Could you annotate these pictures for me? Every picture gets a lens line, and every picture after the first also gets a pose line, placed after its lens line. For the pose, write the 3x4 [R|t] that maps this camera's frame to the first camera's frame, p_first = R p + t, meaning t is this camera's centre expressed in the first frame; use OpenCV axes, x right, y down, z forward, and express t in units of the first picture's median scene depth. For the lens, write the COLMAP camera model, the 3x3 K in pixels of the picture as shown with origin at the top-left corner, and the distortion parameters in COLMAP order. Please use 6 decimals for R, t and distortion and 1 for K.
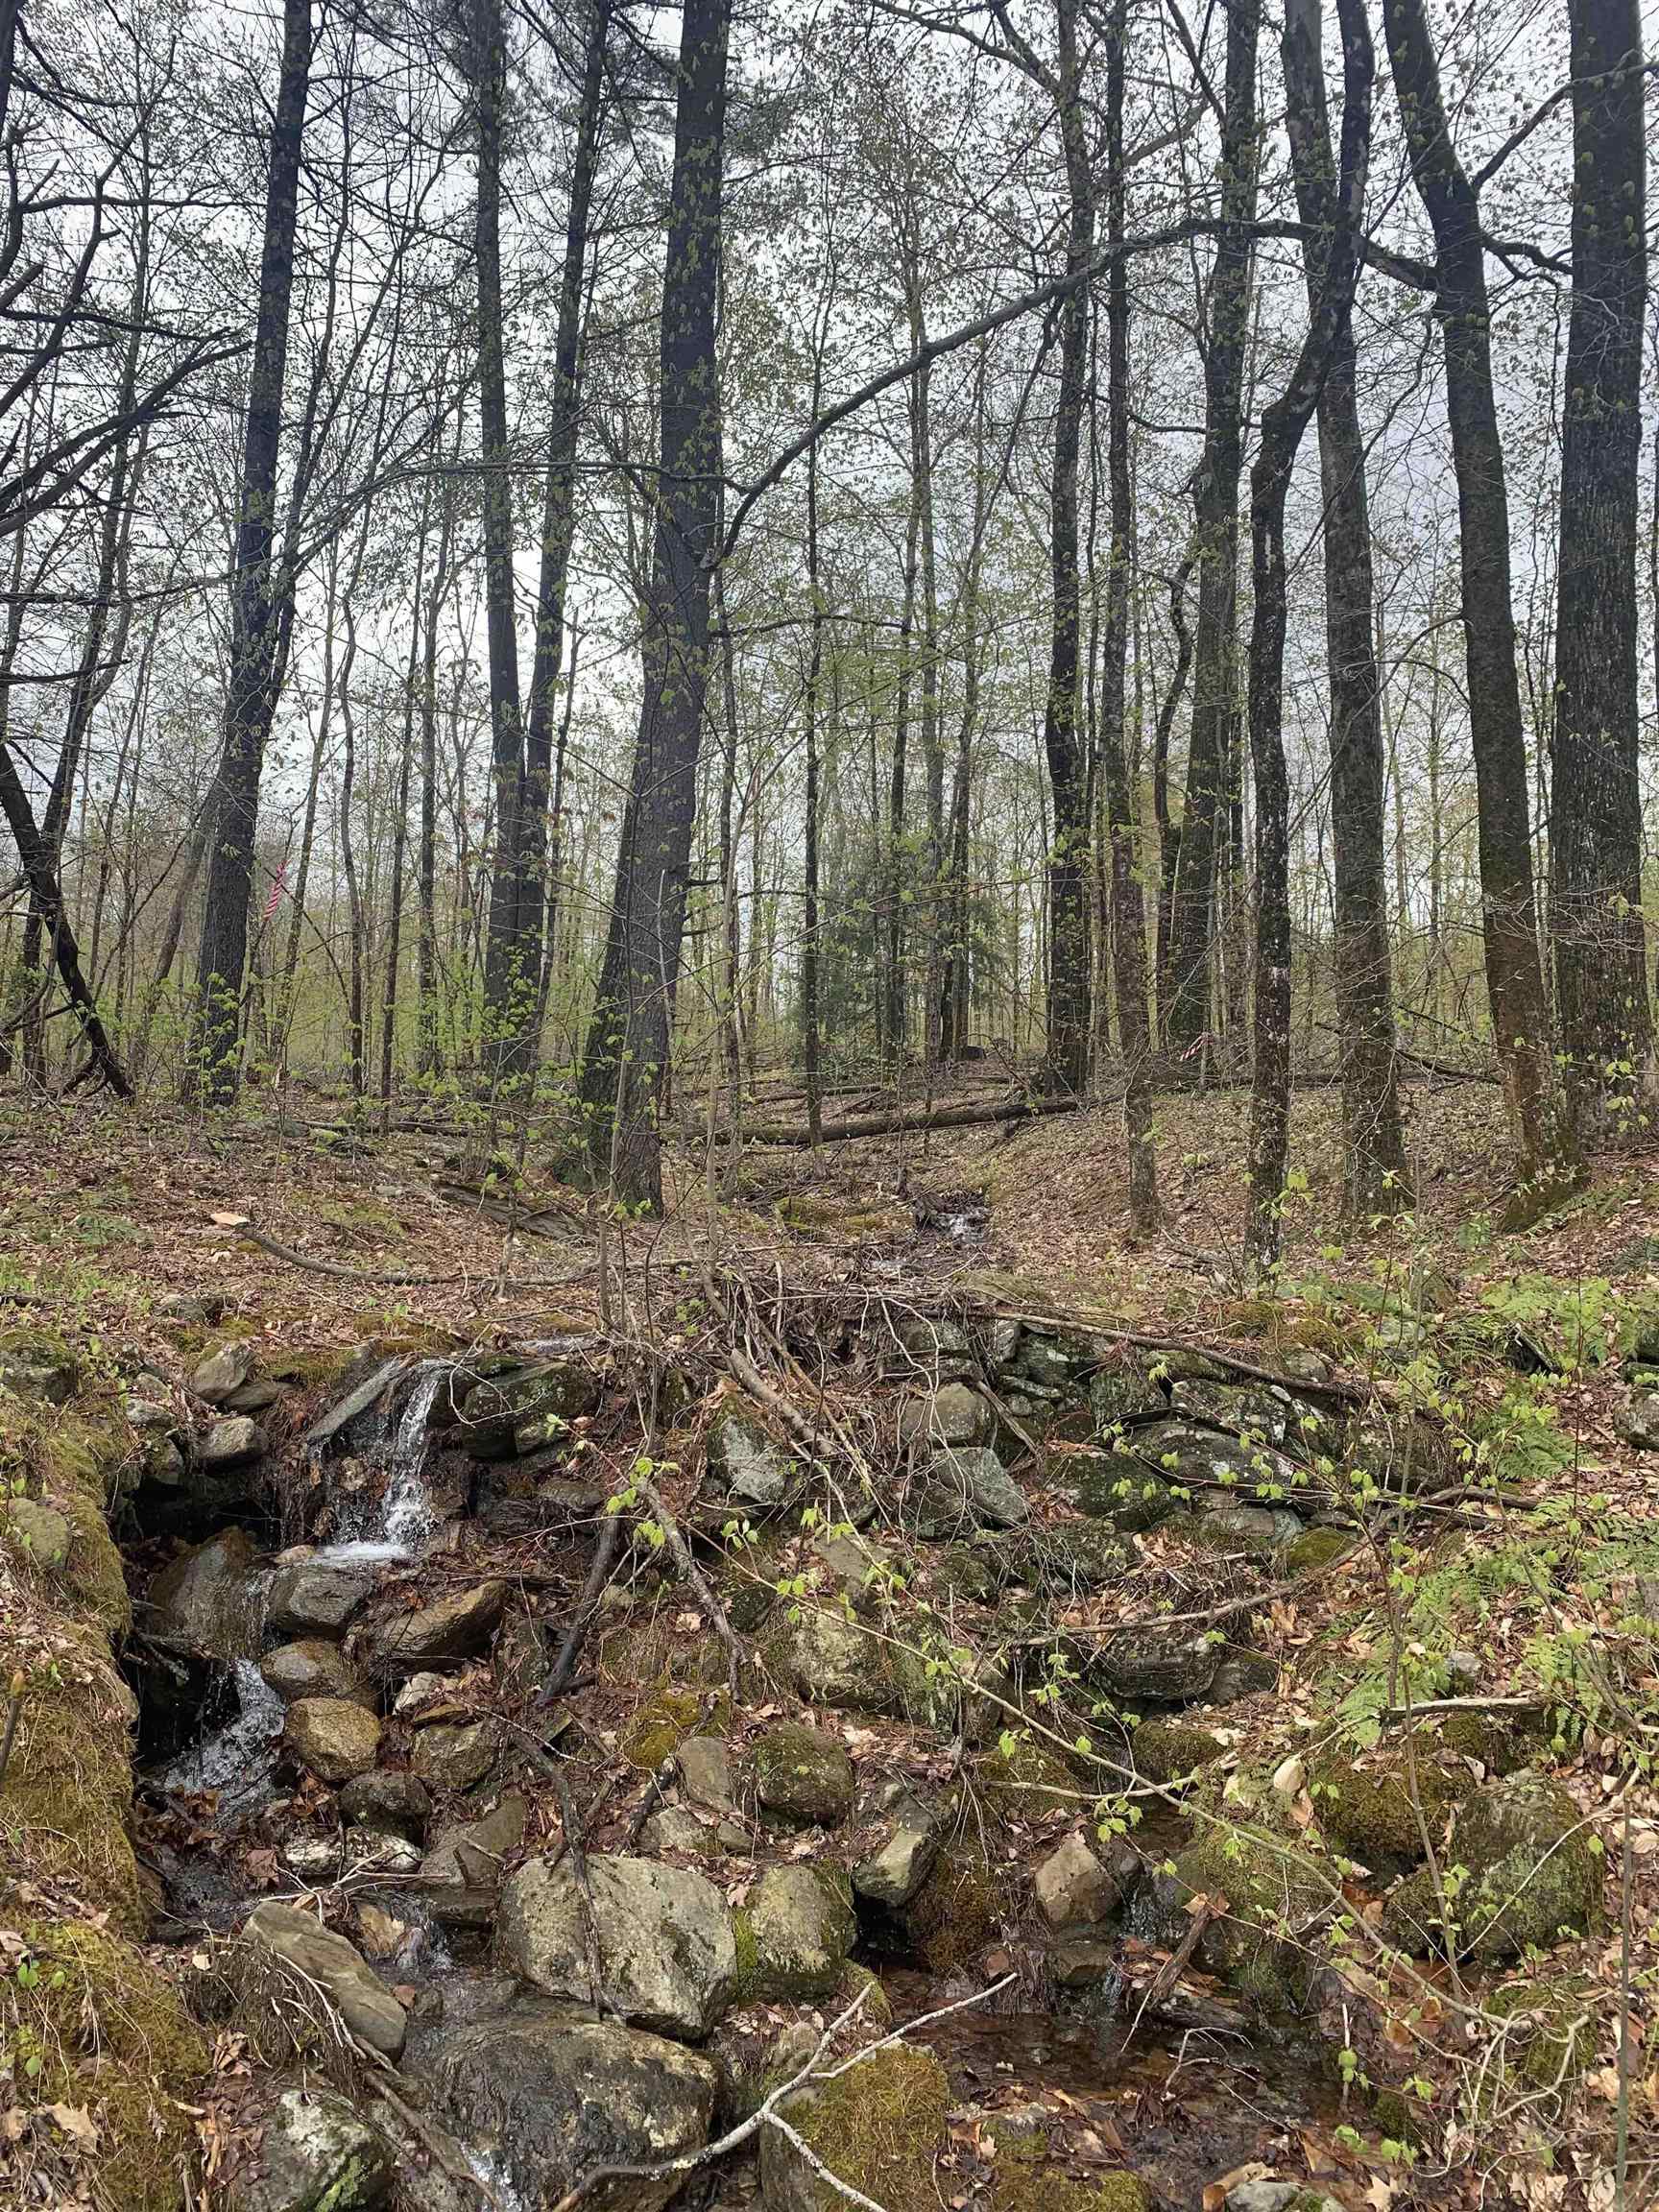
lens RADIAL K [[1673.4, 0, 824.4], [0, 1673.4, 1106.2], [0, 0, 1]] dist [-0.002516, -0.010488]
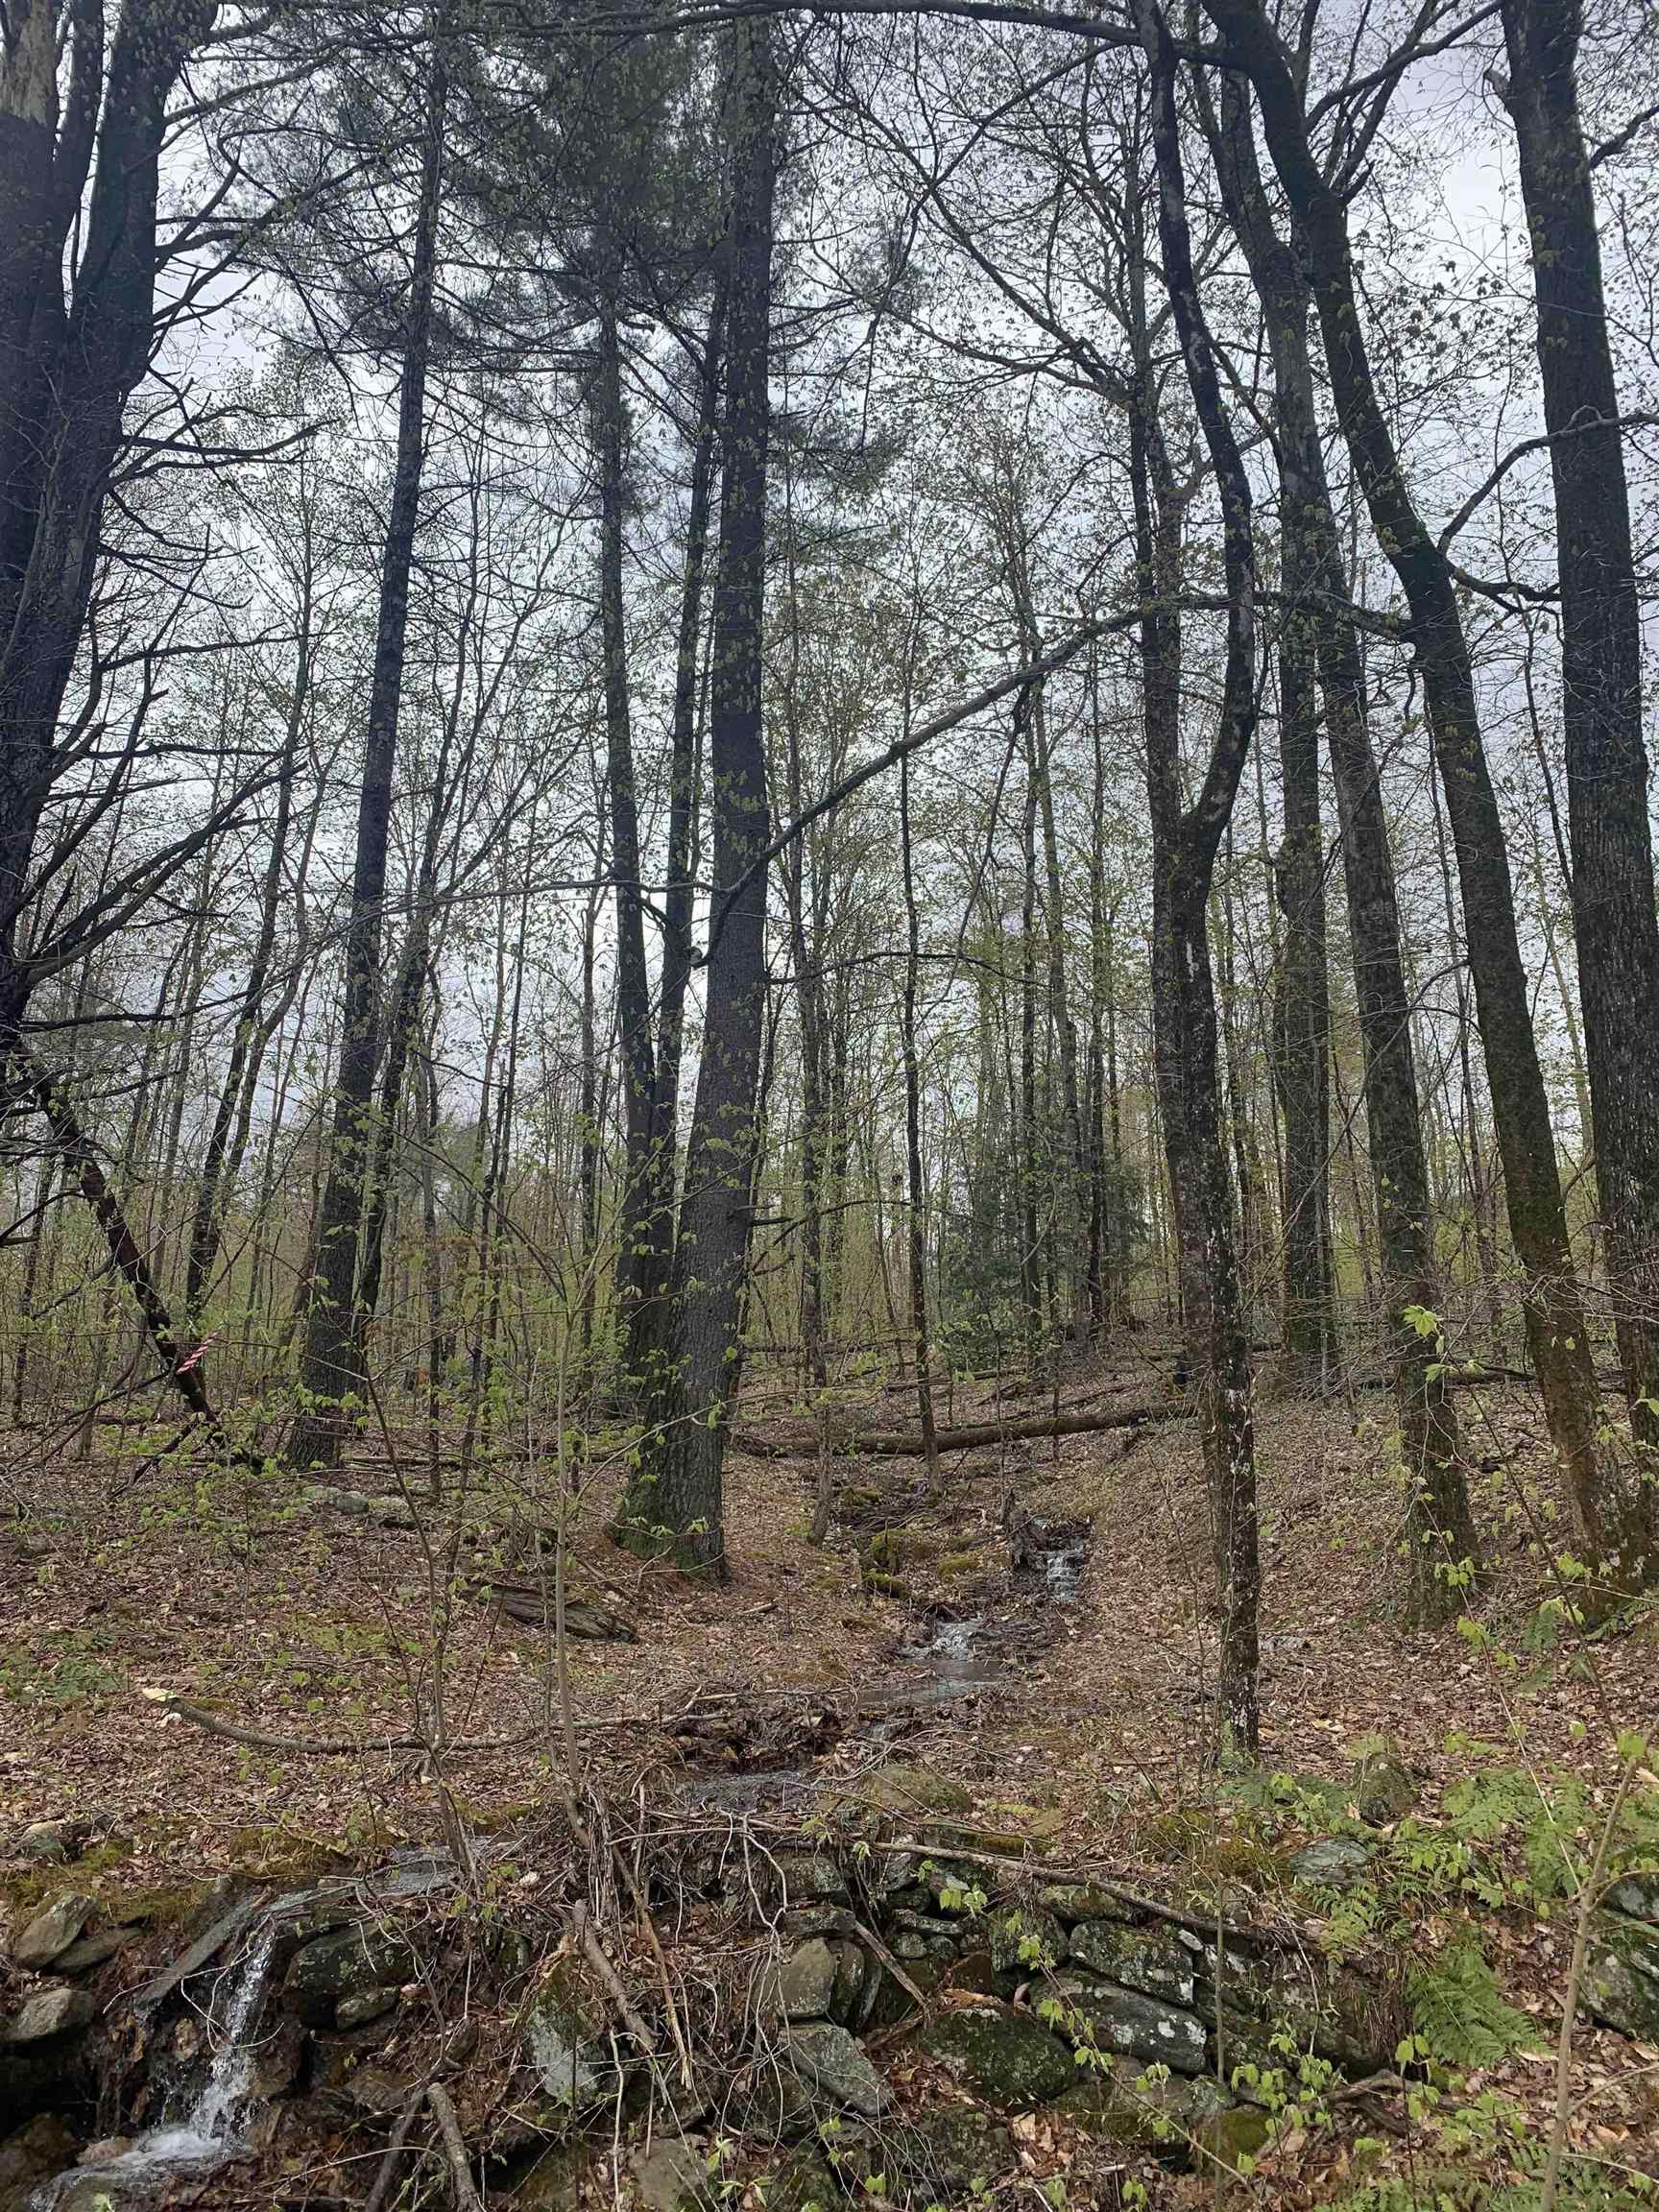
lens RADIAL K [[1673.4, 0, 830.1], [0, 1673.4, 1098.5], [0, 0, 1]] dist [-0.002516, -0.010488]
pose [[0.992315, -0.055970, -0.110351, 0.204803], [0.038560, 0.987316, -0.154013, -0.140618], [0.117572, 0.148574, 0.981887, 0.038651]]
